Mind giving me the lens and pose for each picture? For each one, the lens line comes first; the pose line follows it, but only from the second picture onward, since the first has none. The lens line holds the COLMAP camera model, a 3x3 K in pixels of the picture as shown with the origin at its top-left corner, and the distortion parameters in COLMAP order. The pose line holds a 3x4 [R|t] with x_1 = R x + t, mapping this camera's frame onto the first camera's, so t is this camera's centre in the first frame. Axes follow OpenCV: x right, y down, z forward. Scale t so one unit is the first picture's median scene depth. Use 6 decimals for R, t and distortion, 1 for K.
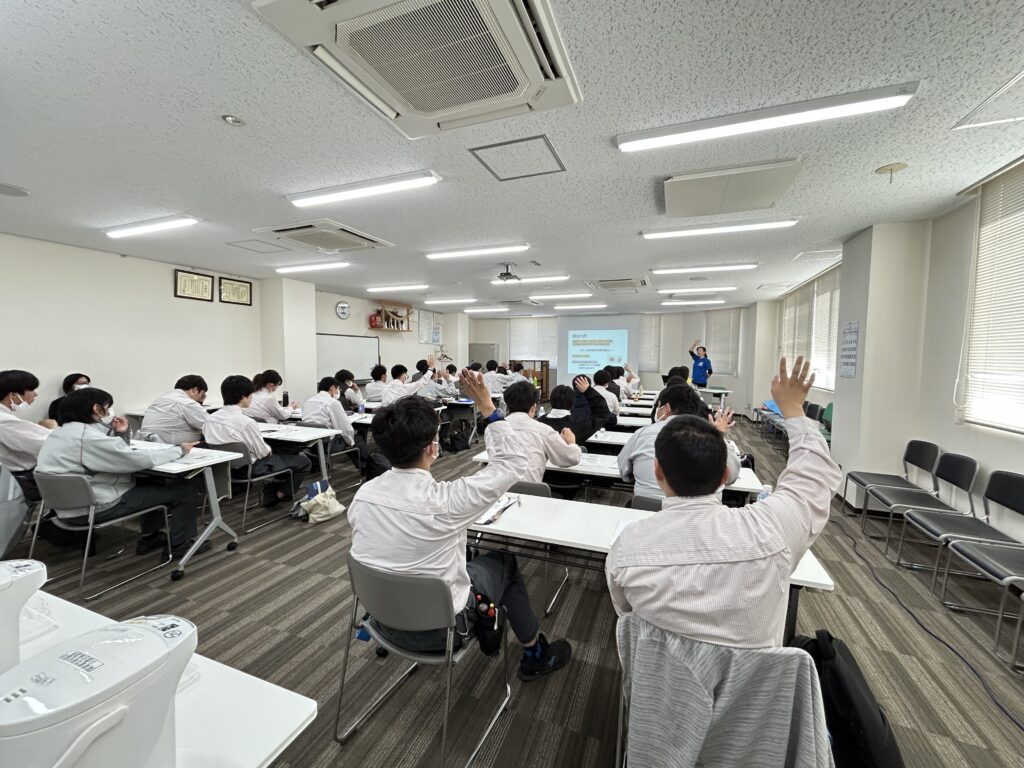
lens RADIAL K [[415.0, 0, 513.8], [0, 415.0, 378.2], [0, 0, 1]] dist [-0.001061, -0.000024]
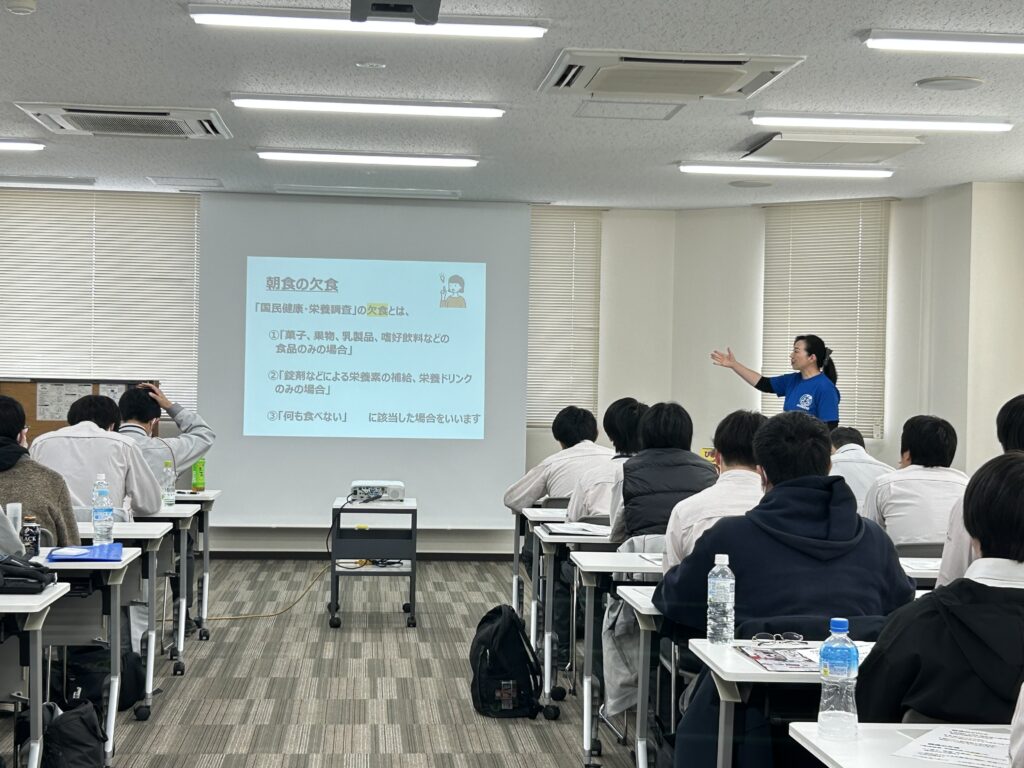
lens RADIAL K [[1695.0, 0, 512.1], [0, 1695.0, 387.2], [0, 0, 1]] dist [0.081499, 0.000000]
pose [[0.901236, 0.008347, 0.433248, -0.164617], [0.012082, 0.998942, -0.044378, 0.004984], [-0.433160, 0.045230, 0.900182, 0.062049]]
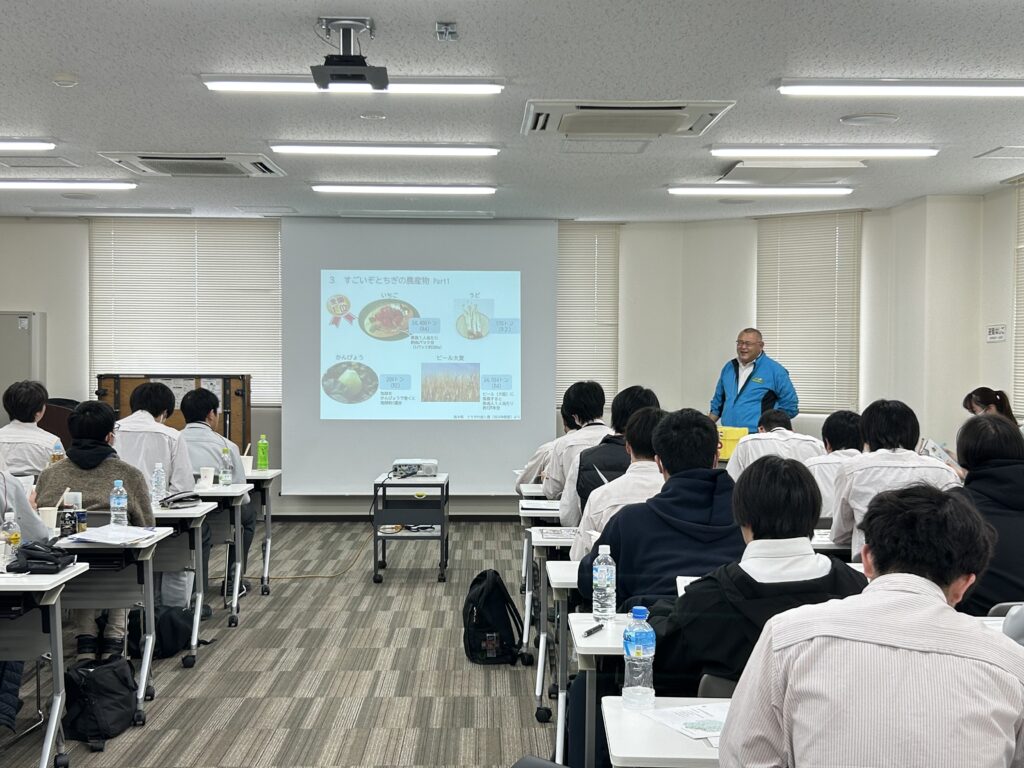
lens RADIAL K [[1423.6, 0, 511.5], [0, 1423.6, 387.2], [0, 0, 1]] dist [0.079815, 0.000000]
pose [[0.927868, -0.012177, 0.372711, -0.121894], [0.024604, 0.999288, -0.028602, -0.003775], [-0.372097, 0.035709, 0.927507, 0.045082]]
